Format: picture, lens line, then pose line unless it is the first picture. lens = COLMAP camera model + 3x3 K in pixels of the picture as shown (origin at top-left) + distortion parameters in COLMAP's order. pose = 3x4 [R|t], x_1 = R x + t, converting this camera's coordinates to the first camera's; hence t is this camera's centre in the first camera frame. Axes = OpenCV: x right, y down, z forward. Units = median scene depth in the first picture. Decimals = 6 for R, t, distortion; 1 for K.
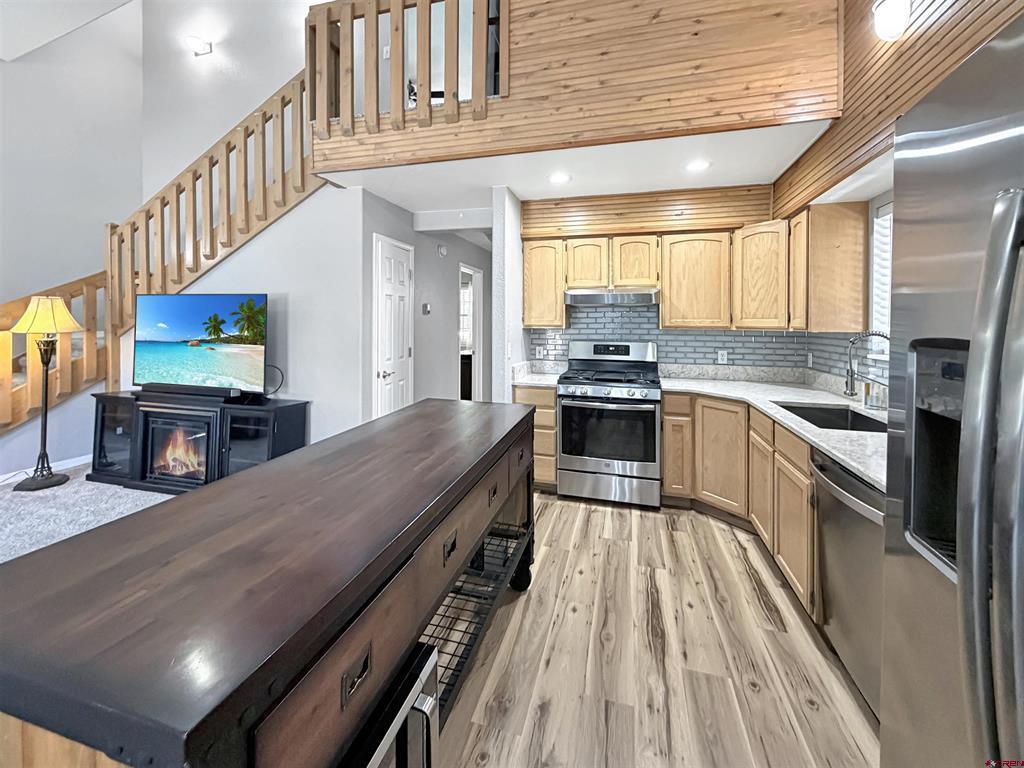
lens RADIAL K [[431.0, 0, 503.1], [0, 431.0, 323.4], [0, 0, 1]] dist [0.000247, -0.000019]
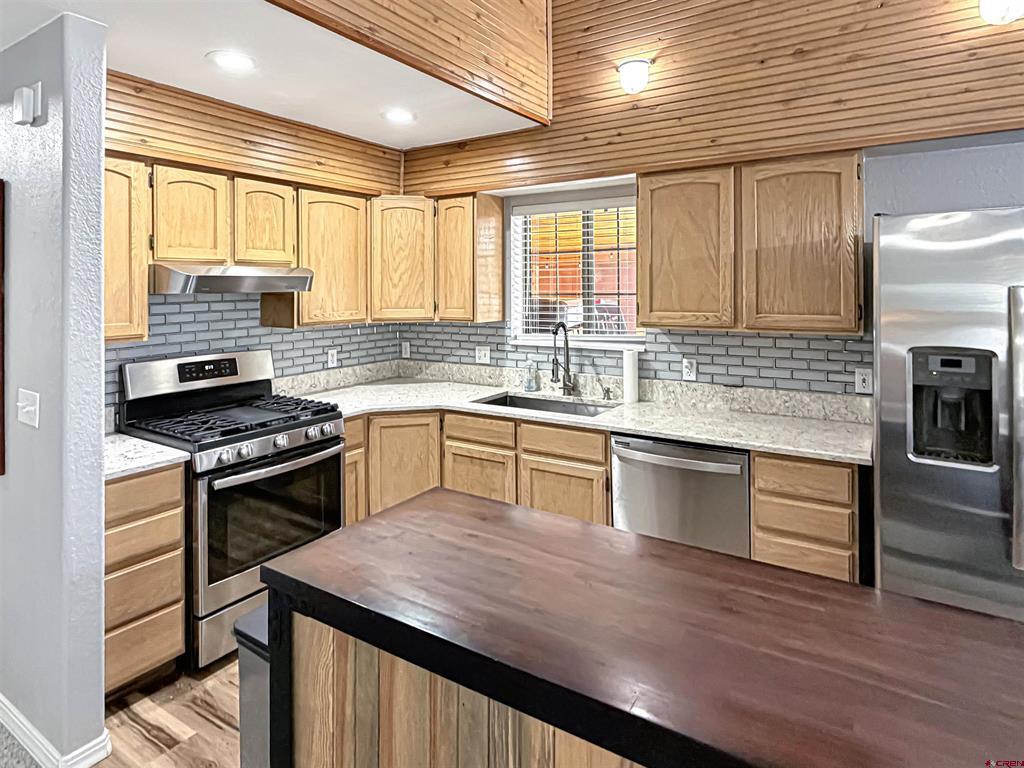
lens RADIAL K [[600.6, 0, 506.4], [0, 600.6, 280.6], [0, 0, 1]] dist [-0.003139, -0.000843]
pose [[0.289511, 0.000925, 0.957174, -0.490374], [0.010884, 0.999932, -0.004259, -0.060318], [-0.957113, 0.011650, 0.289481, 0.477460]]
